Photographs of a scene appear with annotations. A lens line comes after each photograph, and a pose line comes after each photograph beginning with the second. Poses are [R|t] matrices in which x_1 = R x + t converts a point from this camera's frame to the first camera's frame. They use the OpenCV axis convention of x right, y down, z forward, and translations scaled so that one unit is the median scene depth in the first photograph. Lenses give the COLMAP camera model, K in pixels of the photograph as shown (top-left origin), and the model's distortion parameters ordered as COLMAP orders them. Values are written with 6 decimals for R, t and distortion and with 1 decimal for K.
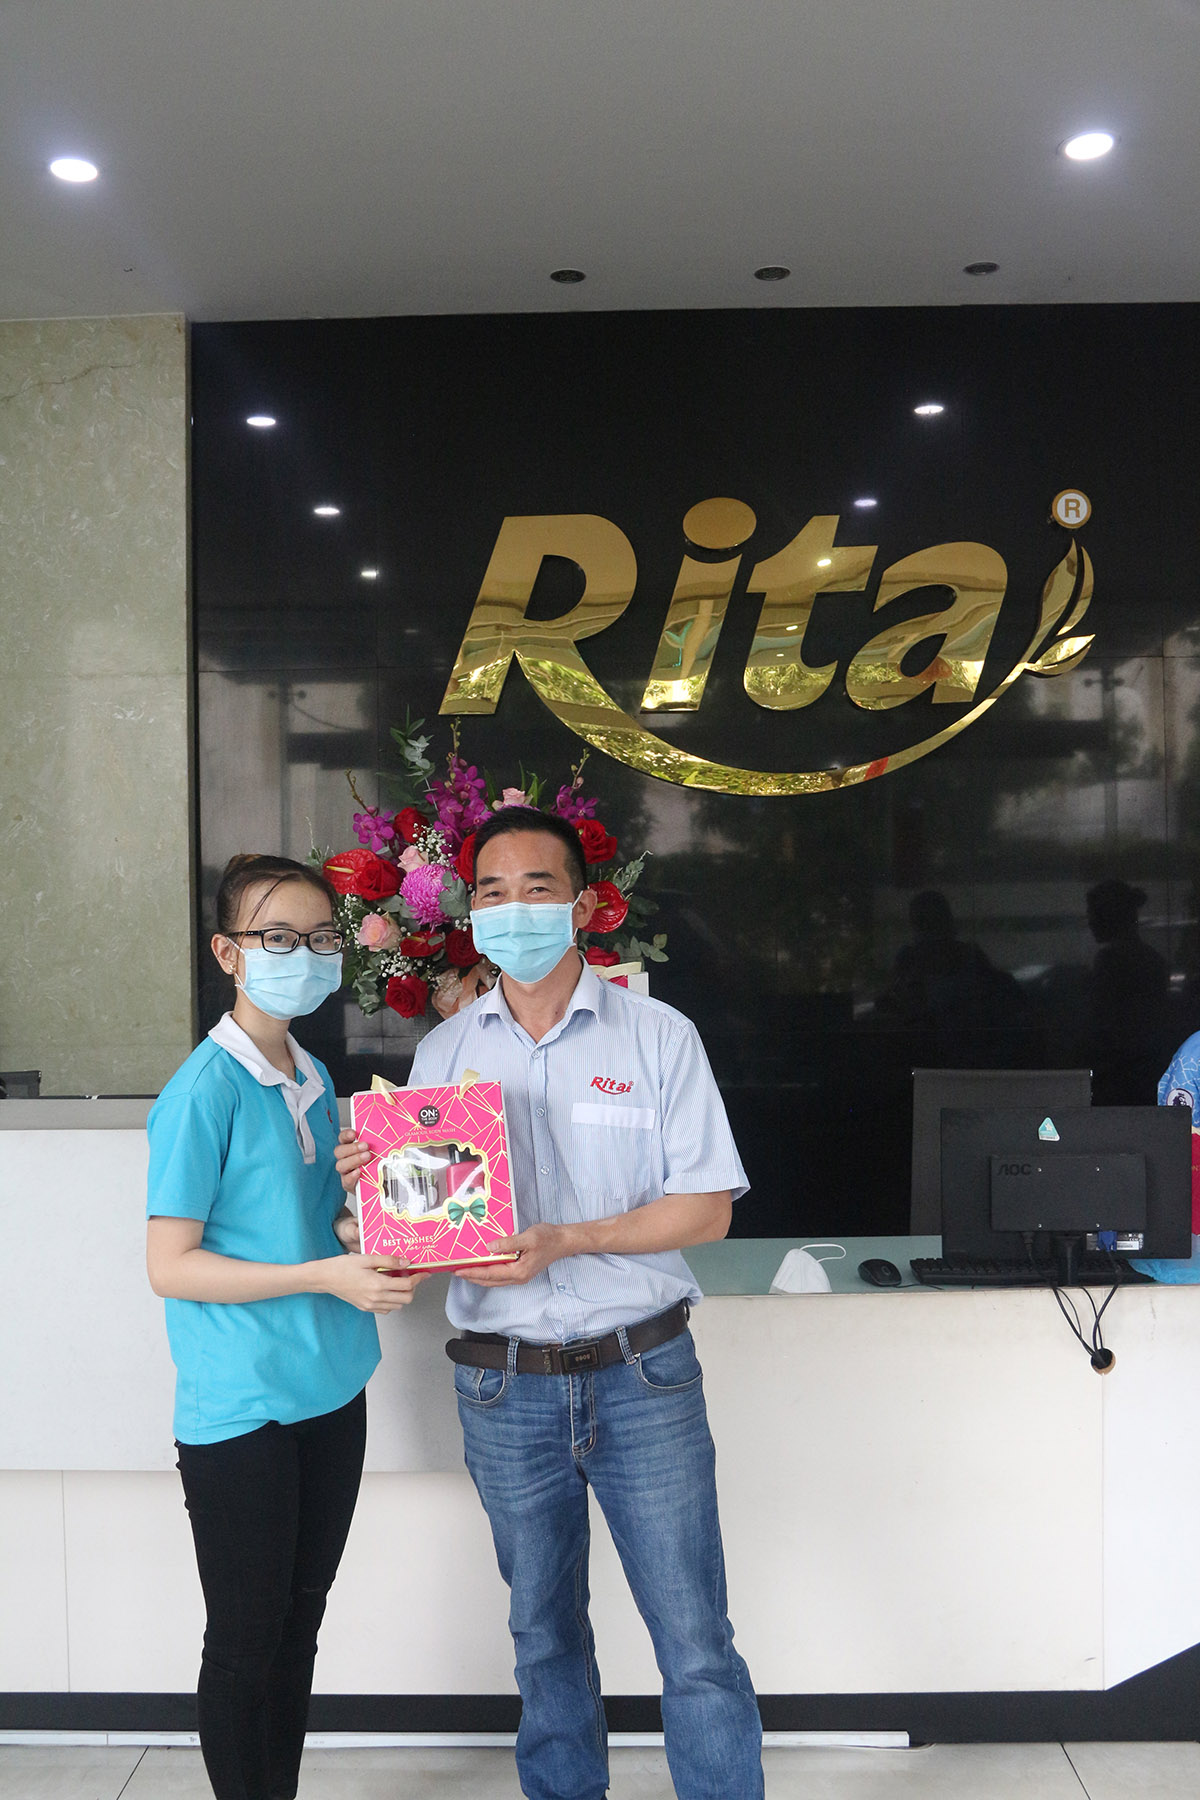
lens RADIAL K [[1600.6, 0, 610.1], [0, 1600.6, 911.5], [0, 0, 1]] dist [-0.088166, 0.036453]
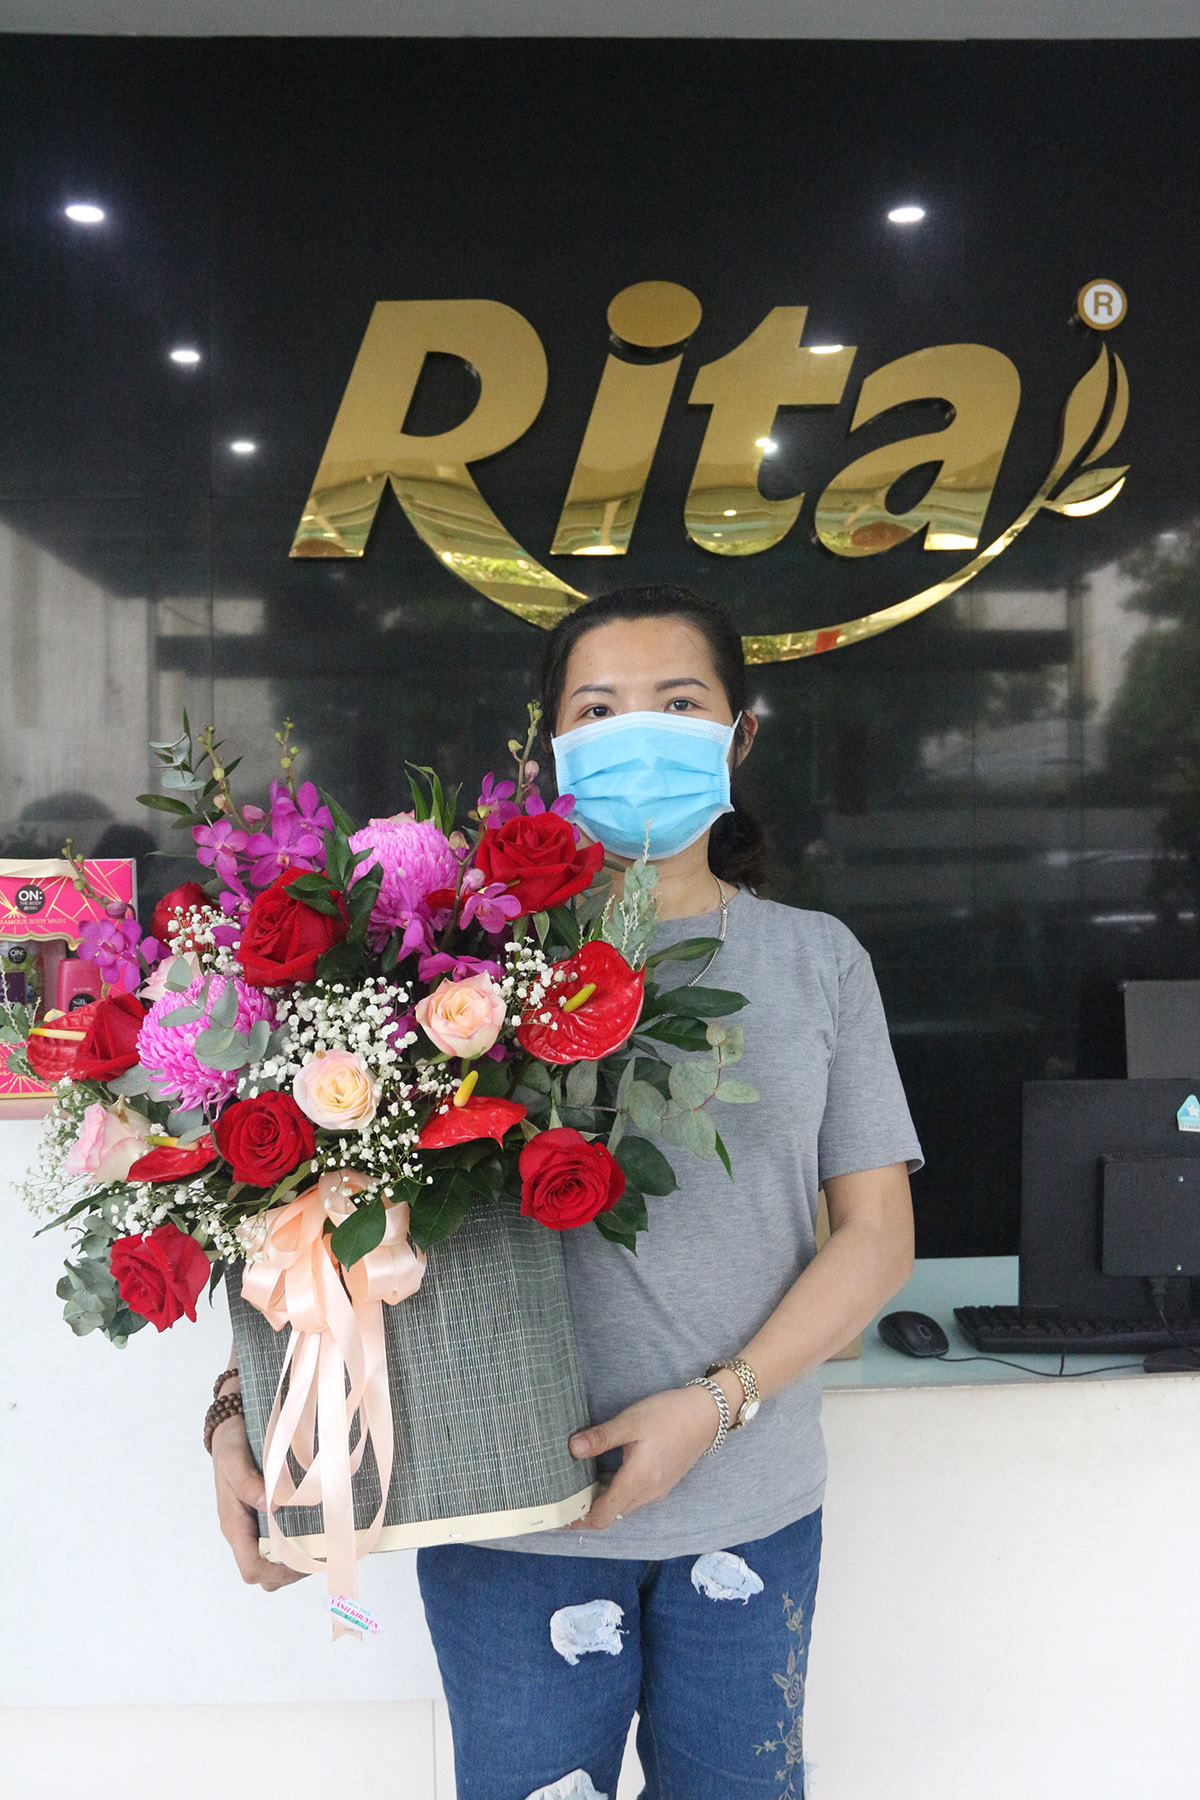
lens RADIAL K [[1600.6, 0, 620.5], [0, 1600.6, 906.5], [0, 0, 1]] dist [-0.088166, 0.036453]
pose [[0.998263, 0.002975, 0.058834, 0.007888], [-0.004769, 0.999527, 0.030377, 0.021496], [-0.058716, -0.030604, 0.997805, 0.224766]]
